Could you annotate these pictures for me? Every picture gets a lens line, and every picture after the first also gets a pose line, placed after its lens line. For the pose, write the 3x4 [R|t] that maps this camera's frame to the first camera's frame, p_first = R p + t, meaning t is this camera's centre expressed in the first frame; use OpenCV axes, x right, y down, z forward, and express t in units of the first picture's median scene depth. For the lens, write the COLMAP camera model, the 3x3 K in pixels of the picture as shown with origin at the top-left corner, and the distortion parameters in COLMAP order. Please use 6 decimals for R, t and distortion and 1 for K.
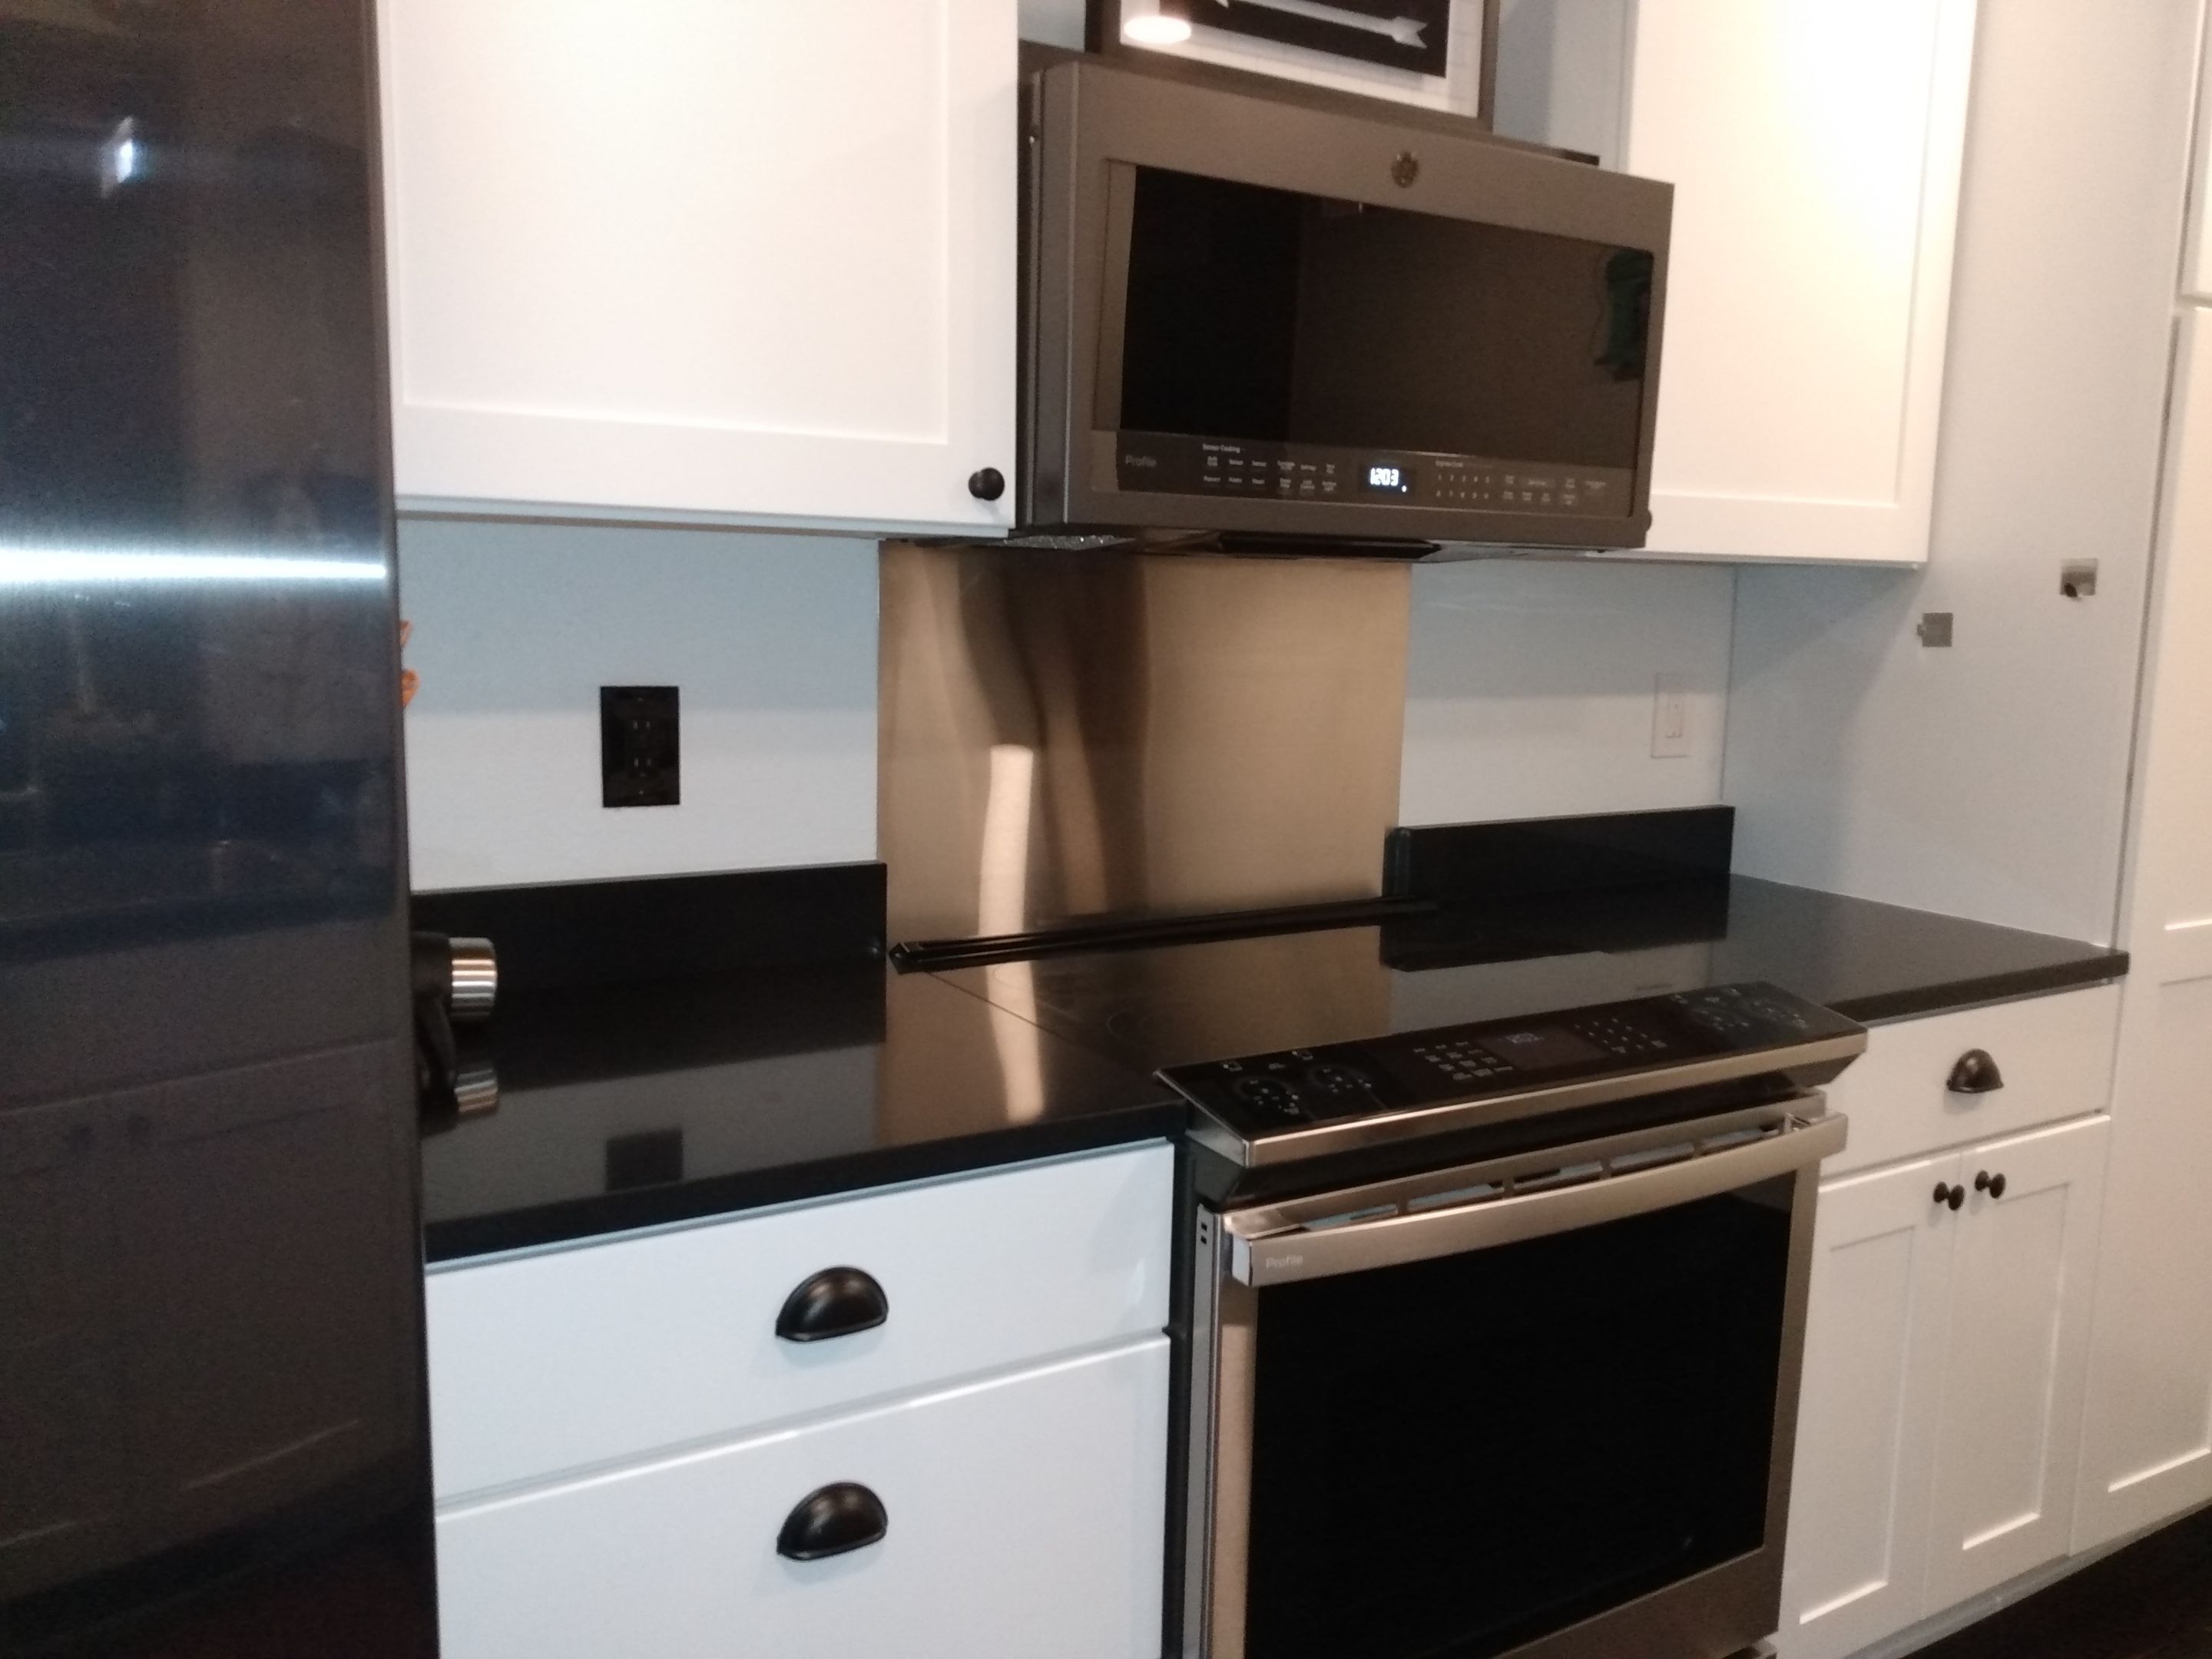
lens RADIAL K [[1783.7, 0, 1108.4], [0, 1783.7, 806.0], [0, 0, 1]] dist [0.088314, -0.127768]
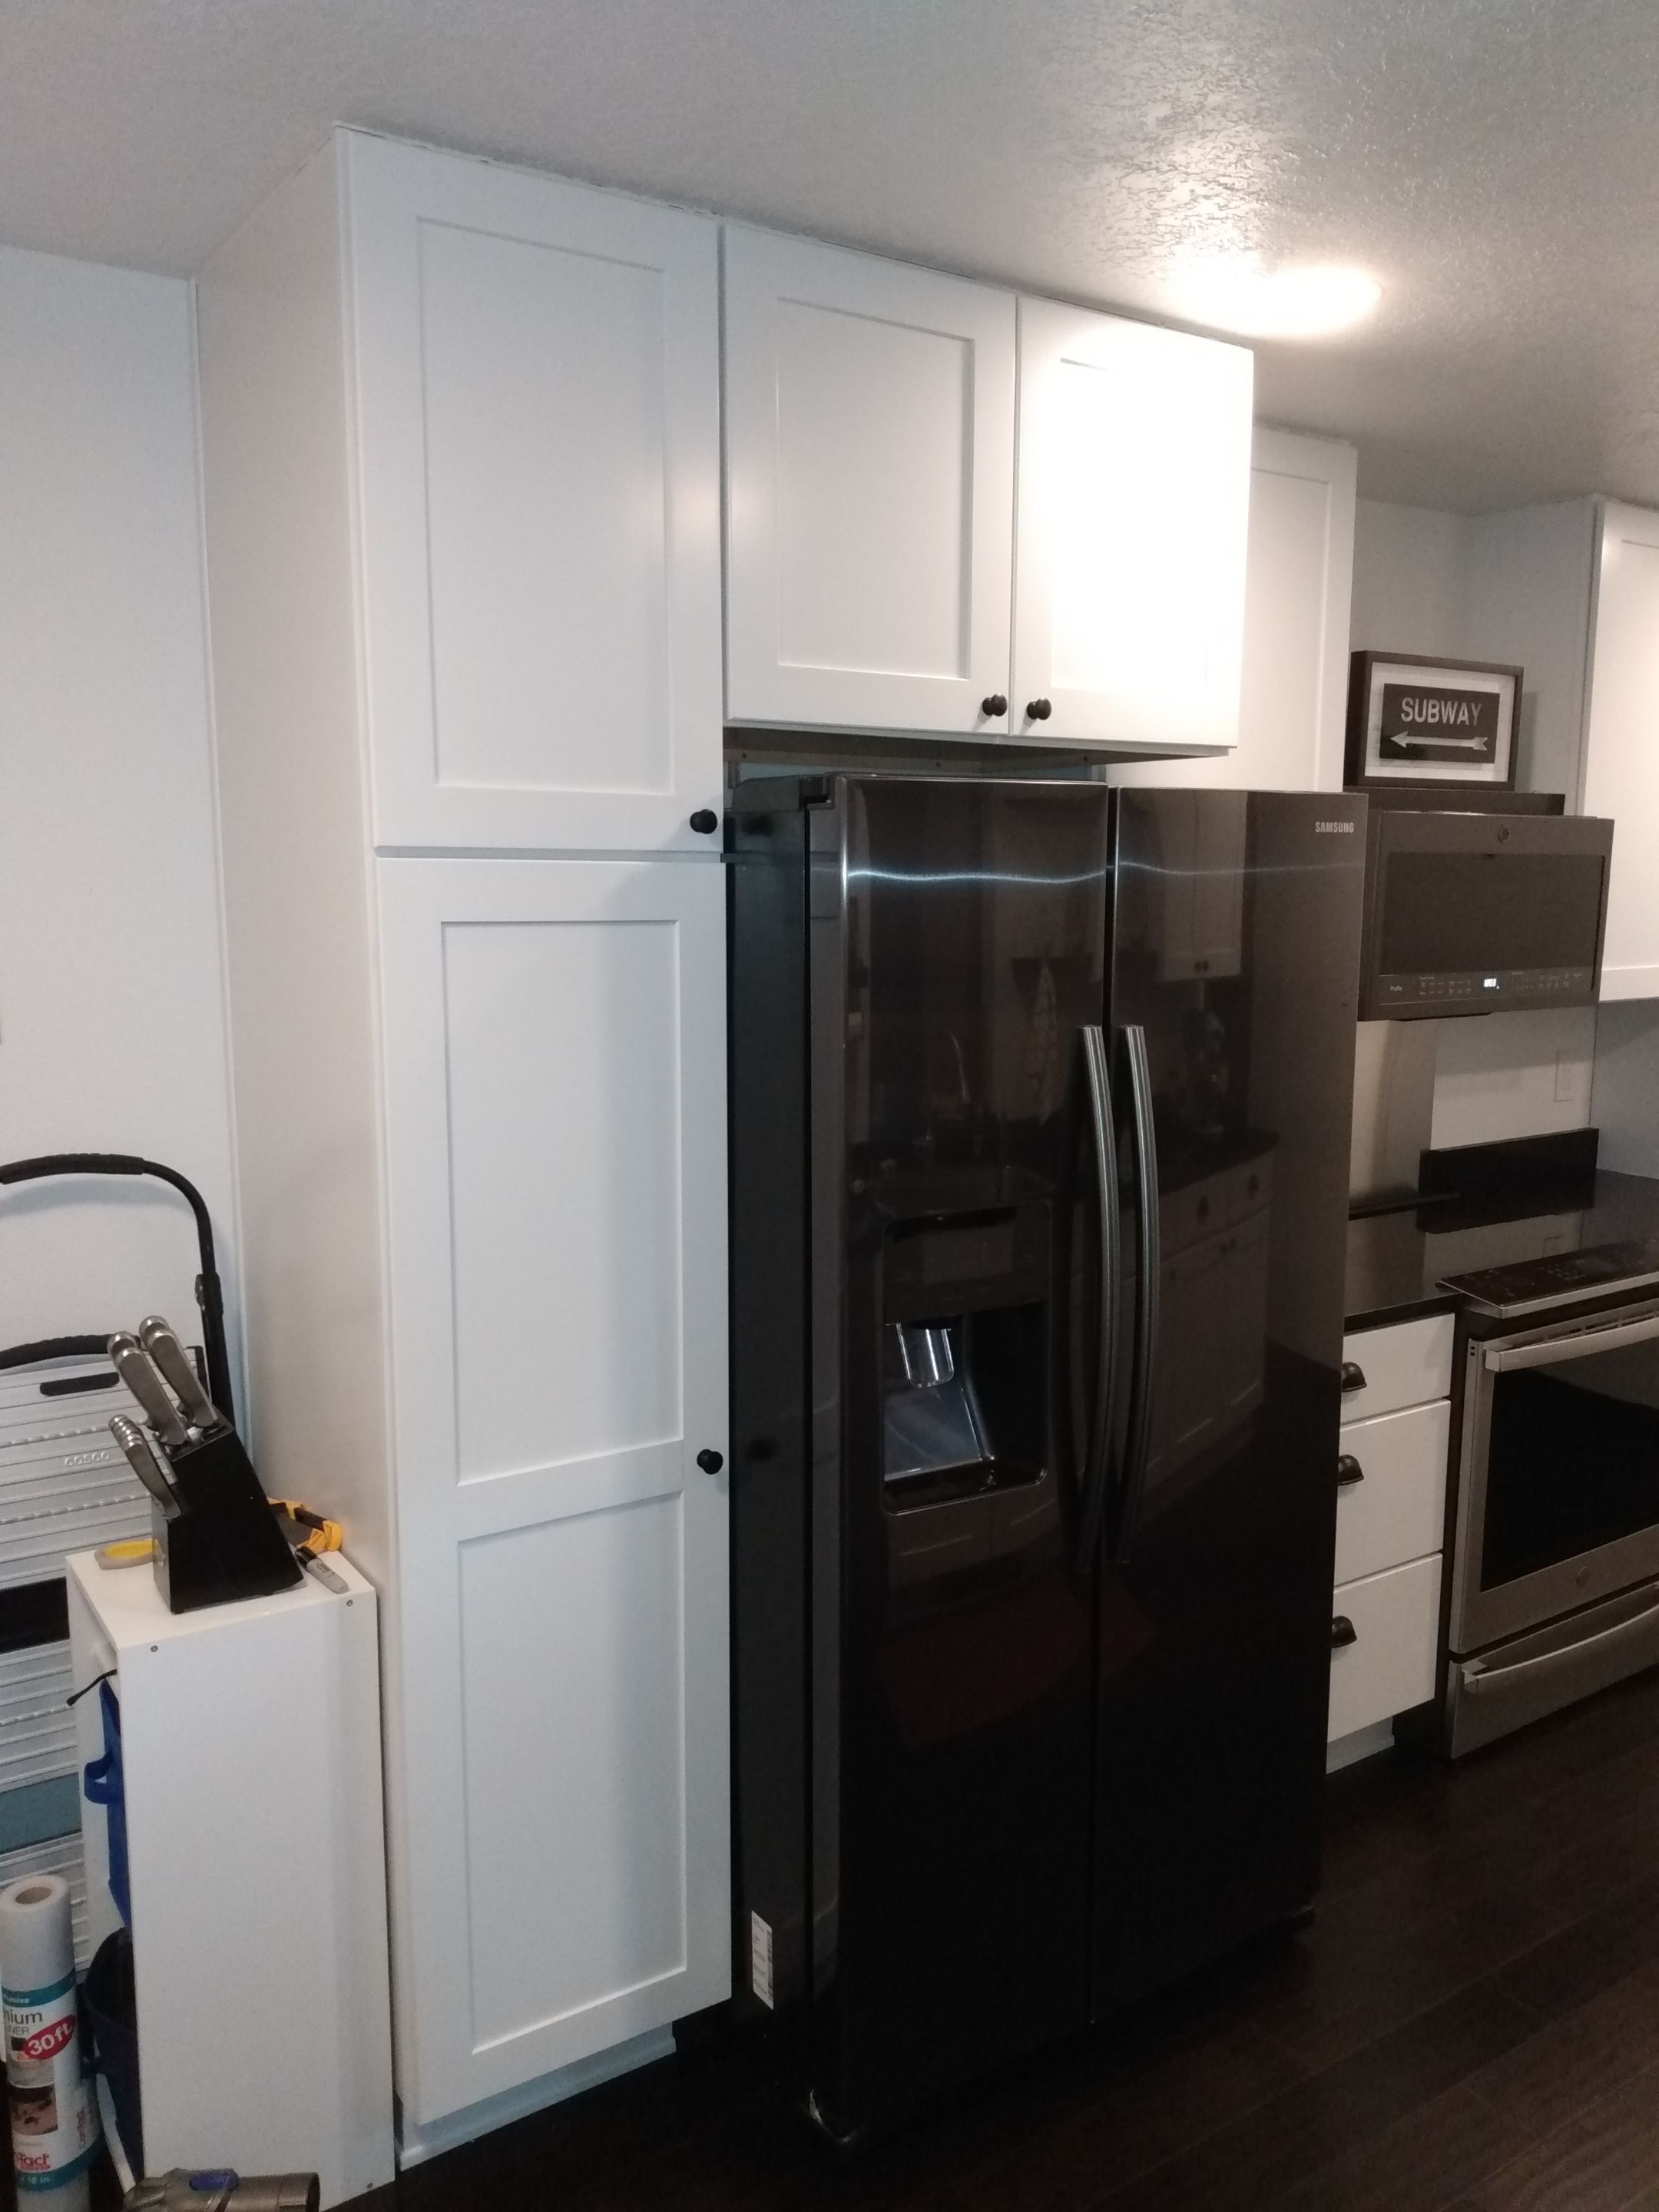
lens RADIAL K [[1694.5, 0, 829.5], [0, 1694.5, 1106.0], [0, 0, 1]] dist [0.124076, -0.284237]
pose [[0.998986, -0.027469, 0.035673, -0.612375], [0.027114, 0.999578, 0.010406, -0.081980], [-0.035944, -0.009428, 0.999309, -0.826369]]
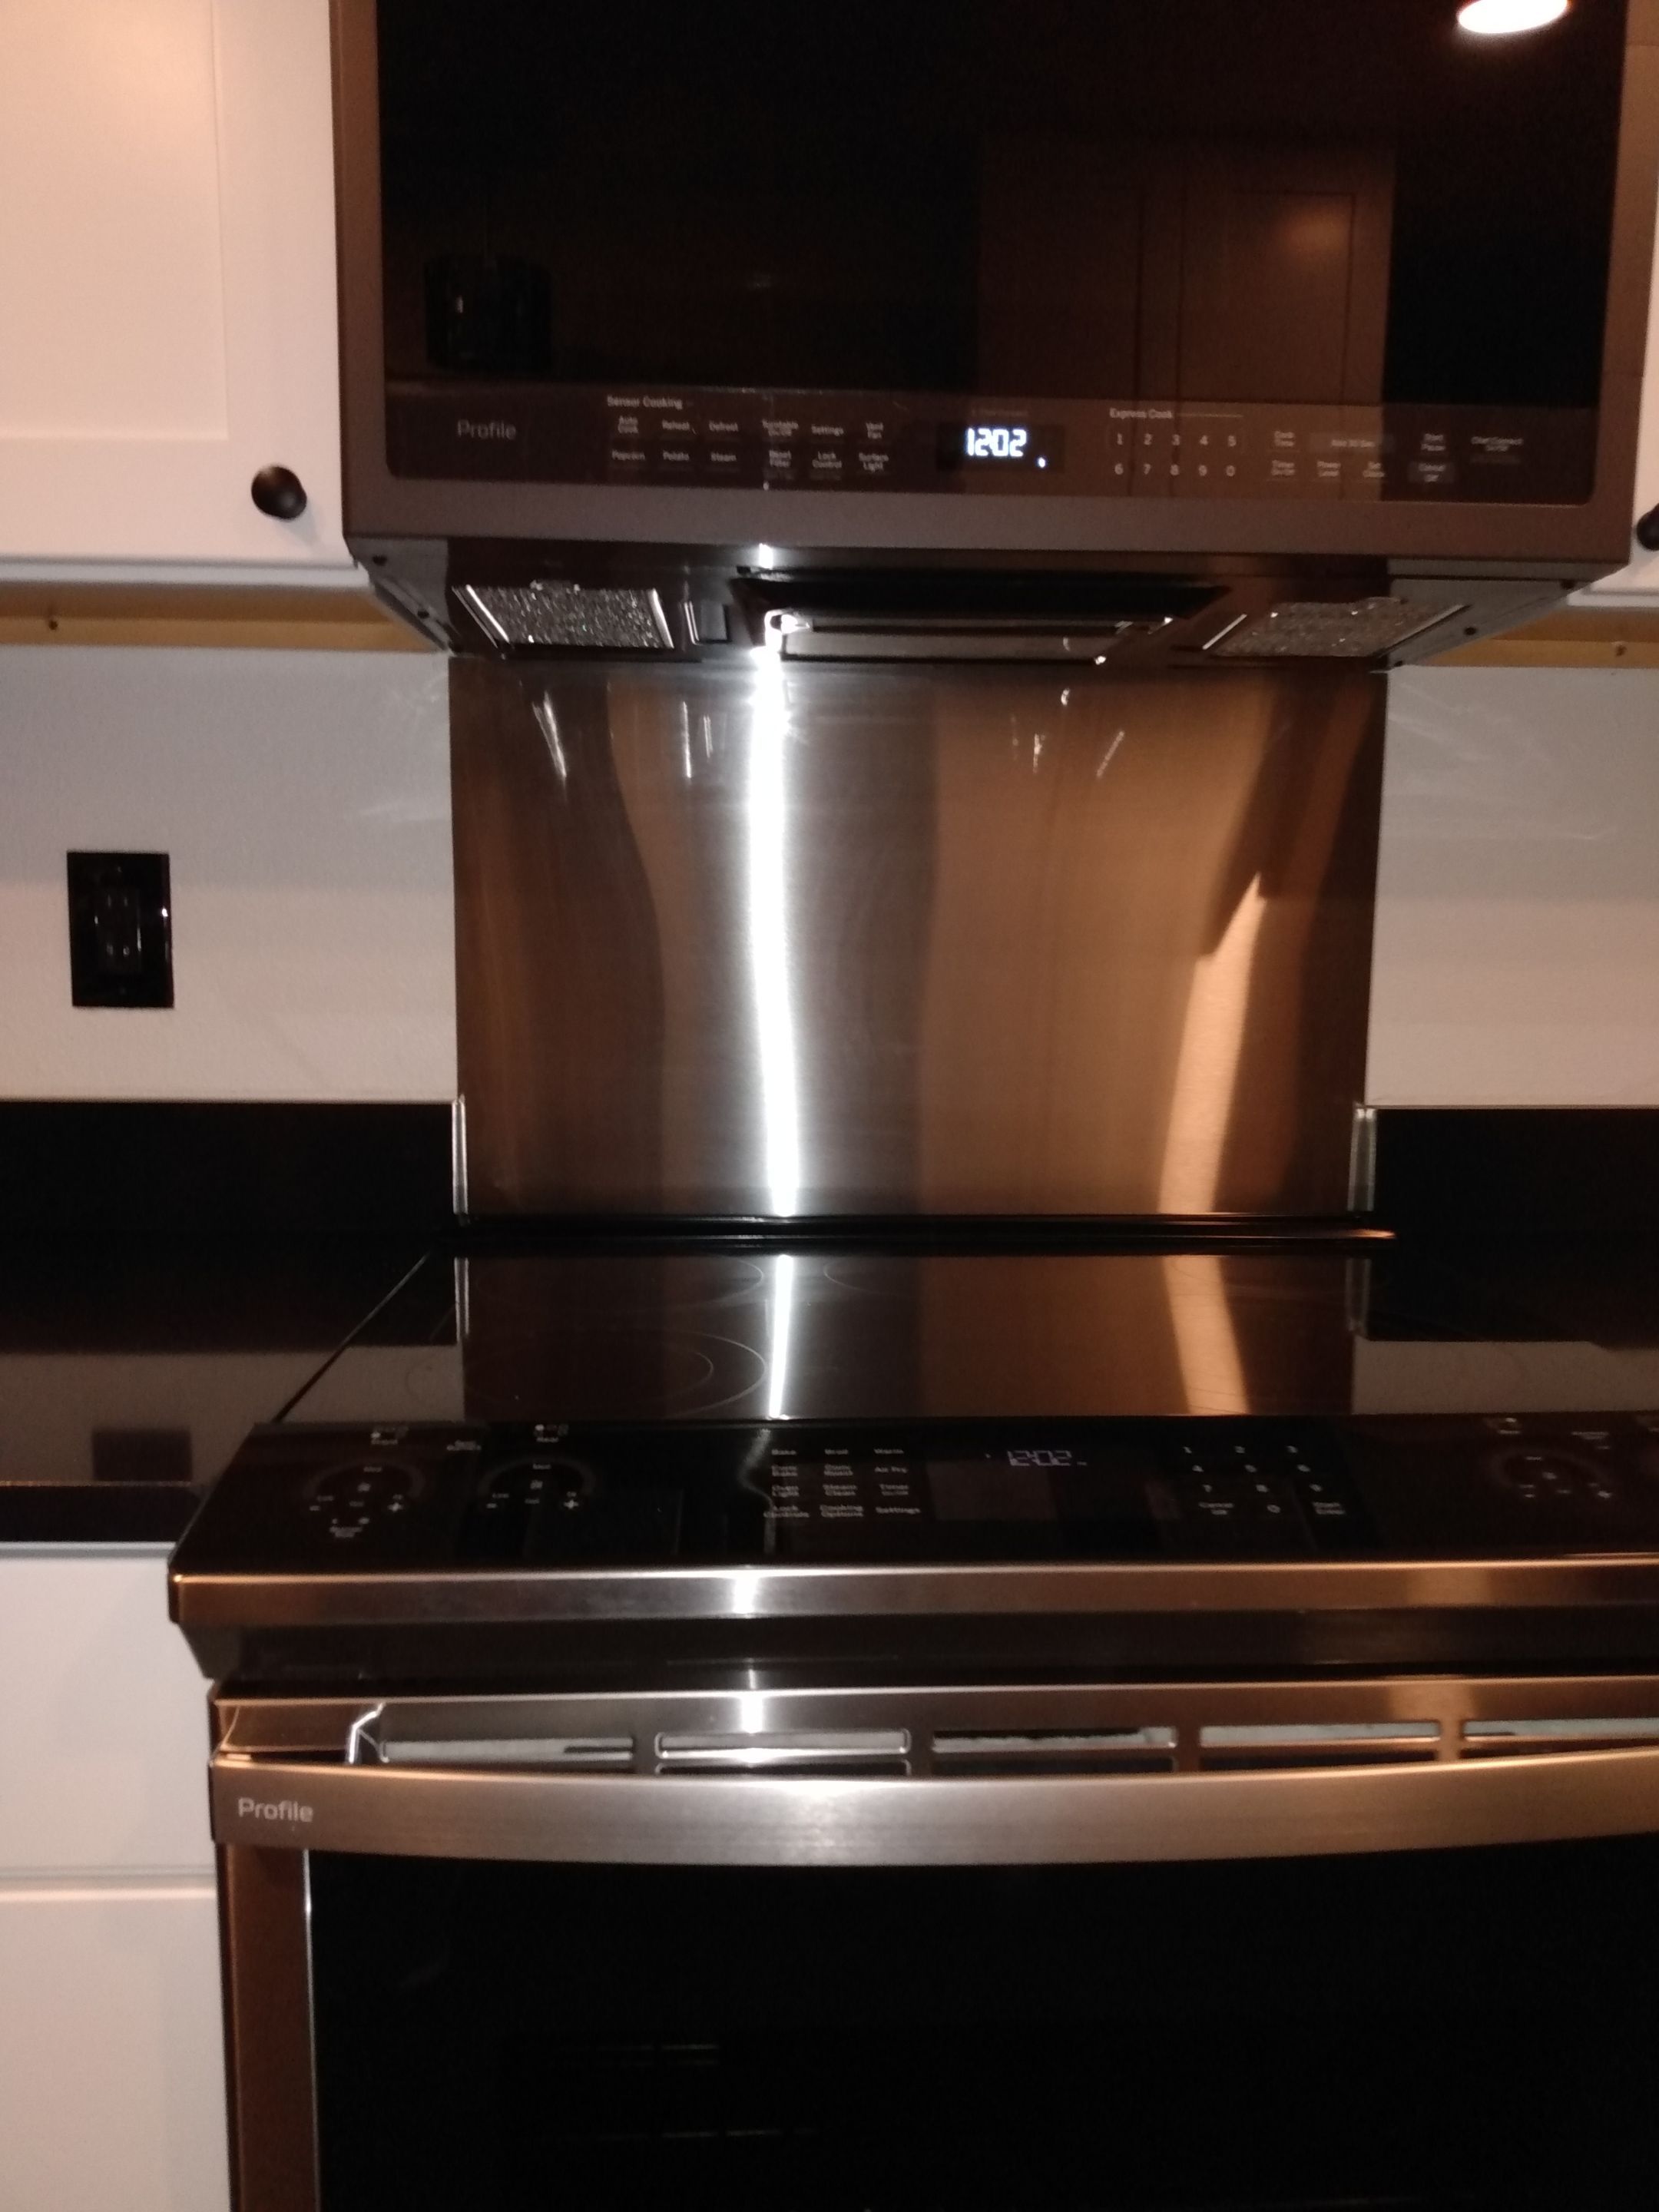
lens RADIAL K [[1694.5, 0, 829.5], [0, 1694.5, 1106.0], [0, 0, 1]] dist [0.124076, -0.284237]
pose [[0.885247, 0.039336, -0.463454, 0.351595], [-0.042820, 0.999078, 0.003006, 0.026985], [0.463145, 0.017185, 0.886116, 0.471510]]
